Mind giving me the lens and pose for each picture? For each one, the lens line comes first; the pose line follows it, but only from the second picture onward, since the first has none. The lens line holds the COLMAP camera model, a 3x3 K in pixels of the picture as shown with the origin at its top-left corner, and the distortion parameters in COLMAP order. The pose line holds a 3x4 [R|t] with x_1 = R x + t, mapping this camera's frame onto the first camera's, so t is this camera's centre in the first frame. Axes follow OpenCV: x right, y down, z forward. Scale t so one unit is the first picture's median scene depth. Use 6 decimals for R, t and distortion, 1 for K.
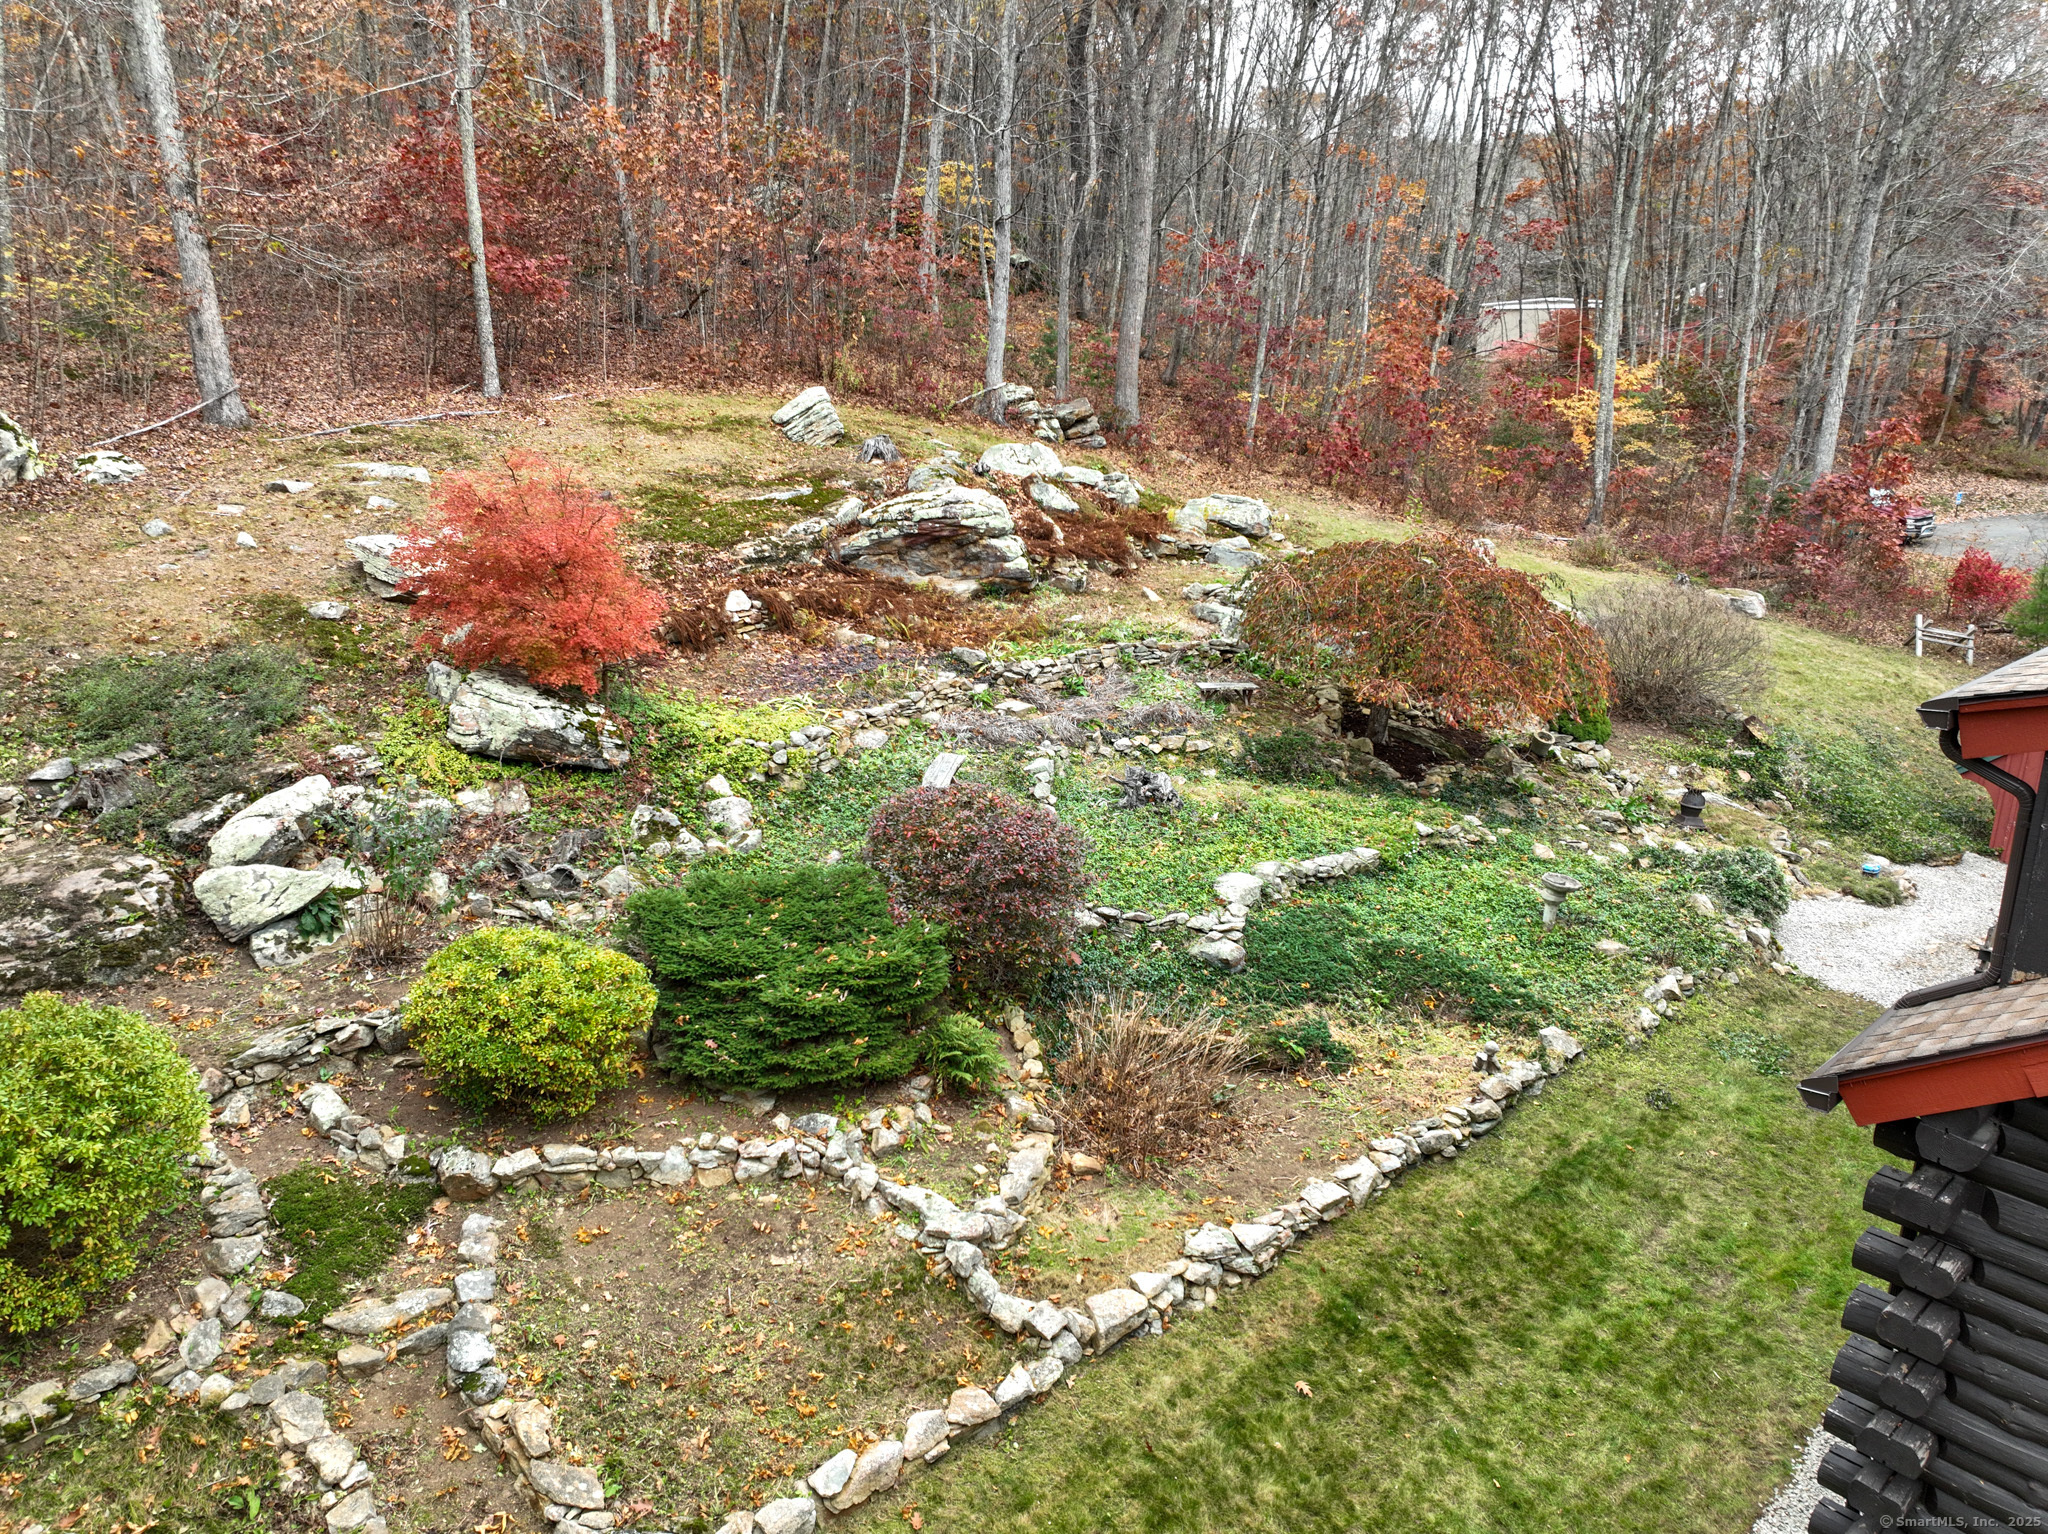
lens RADIAL K [[1439.0, 0, 1024.0], [0, 1439.0, 767.0], [0, 0, 1]] dist [0.006202, 0.004864]
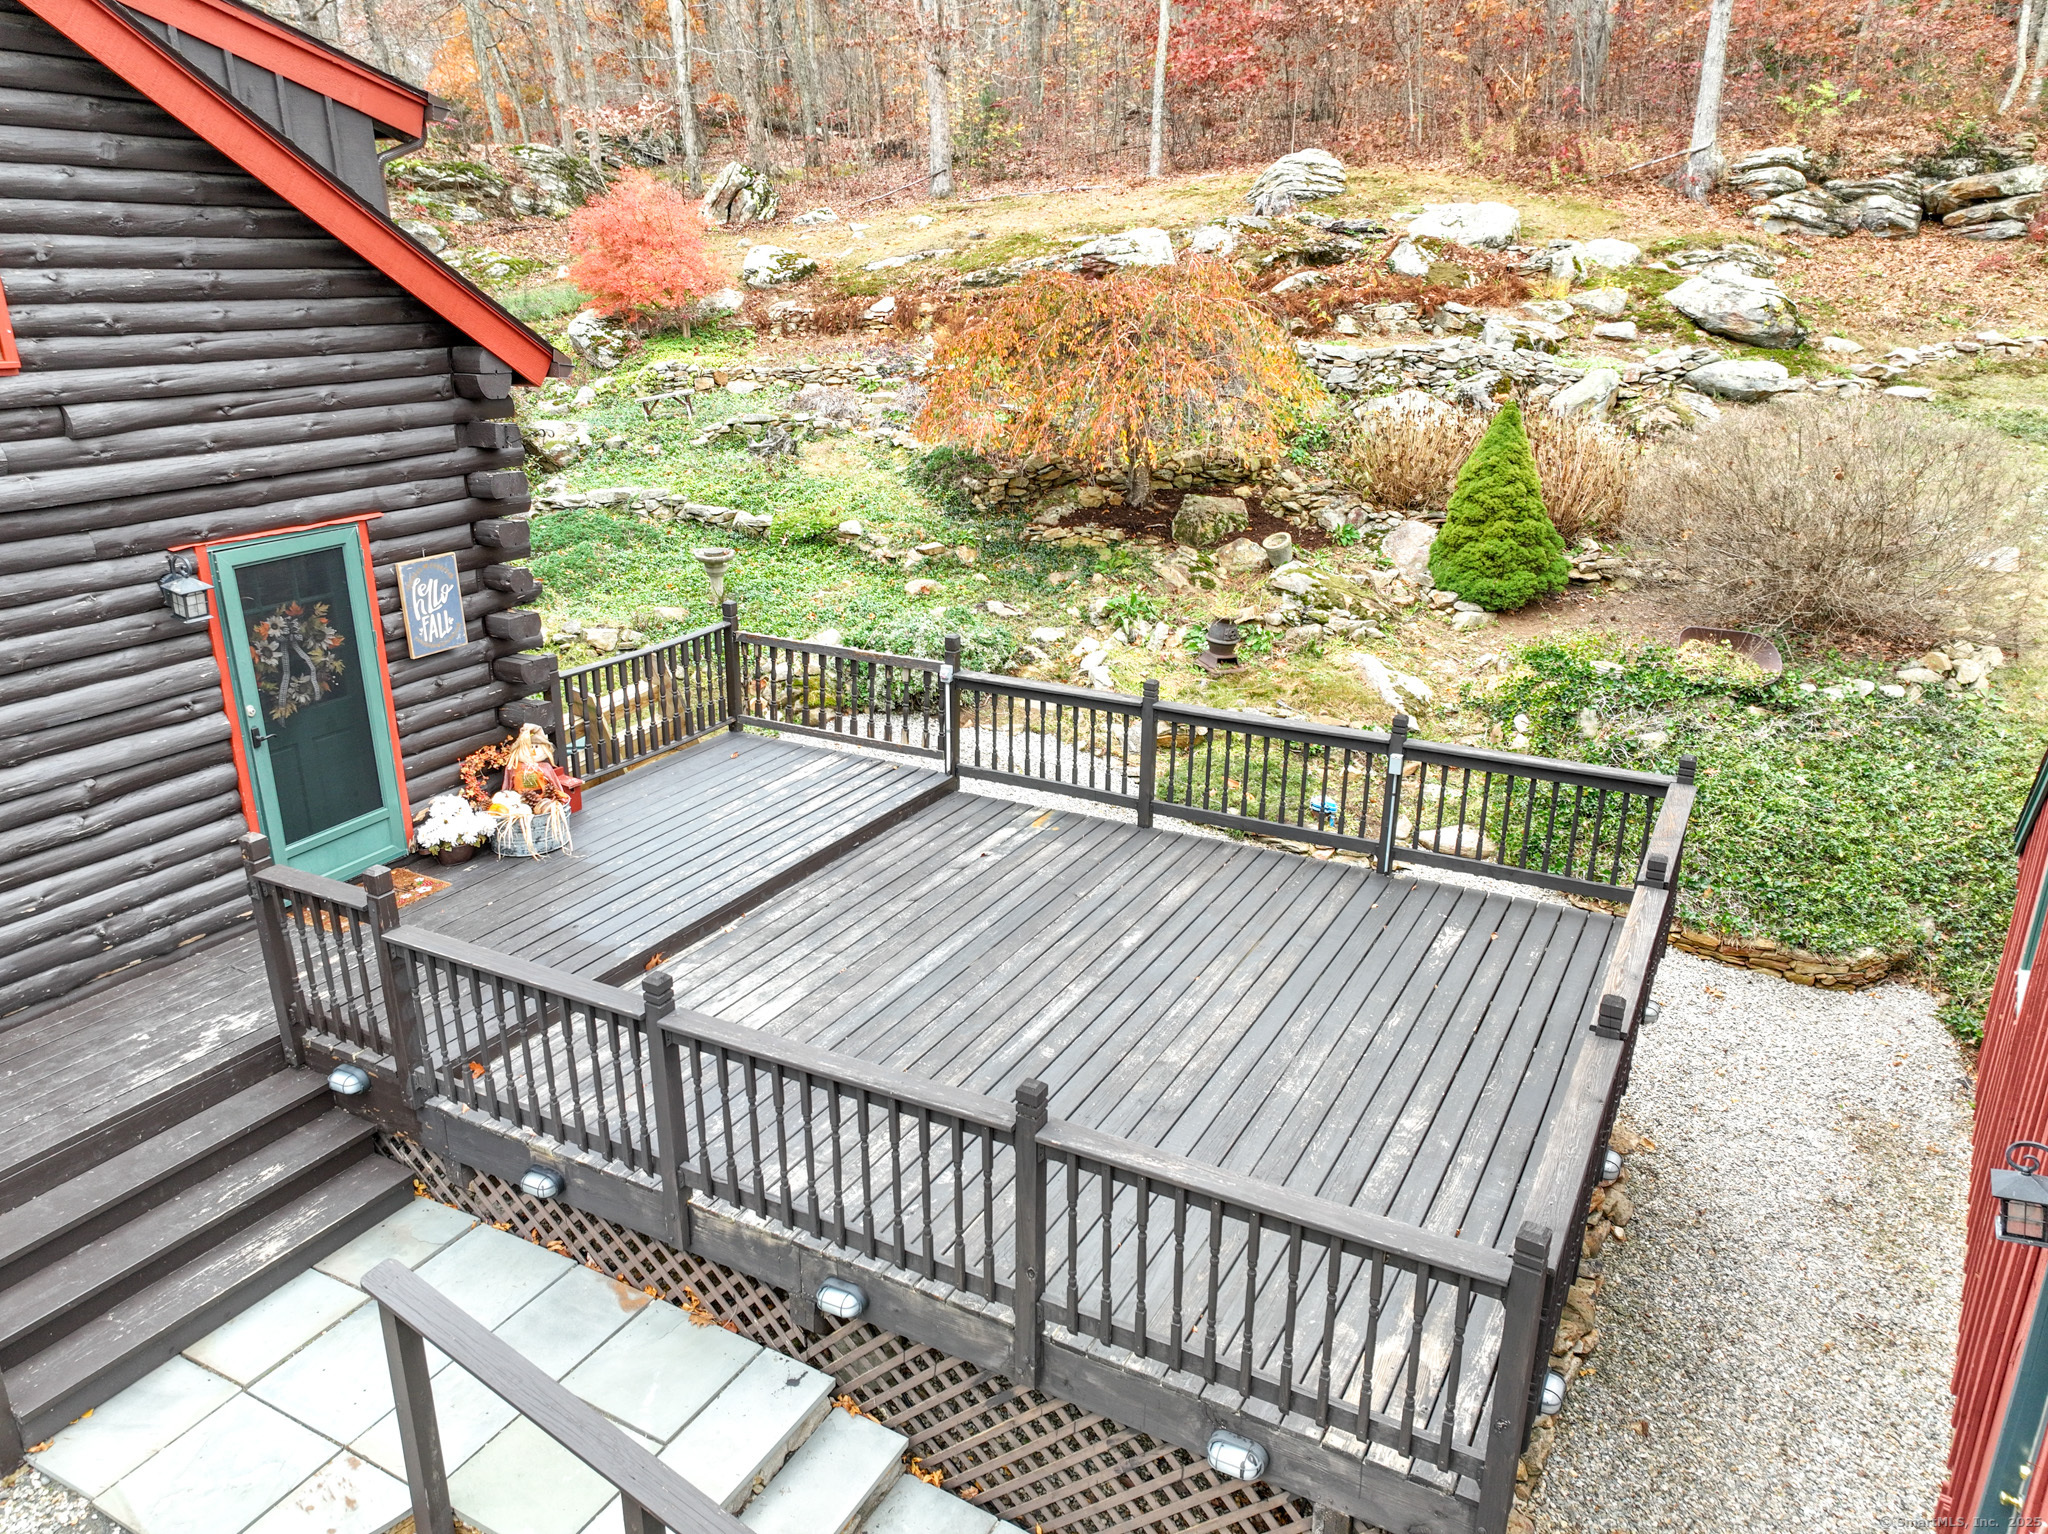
lens RADIAL K [[1439.0, 0, 1024.0], [0, 1439.0, 767.0], [0, 0, 1]] dist [0.006202, 0.004864]
pose [[0.330423, 0.302636, -0.893998, 1.708093], [-0.251225, 0.941230, 0.225772, -0.077187], [0.909784, 0.149994, 0.387033, 1.038278]]
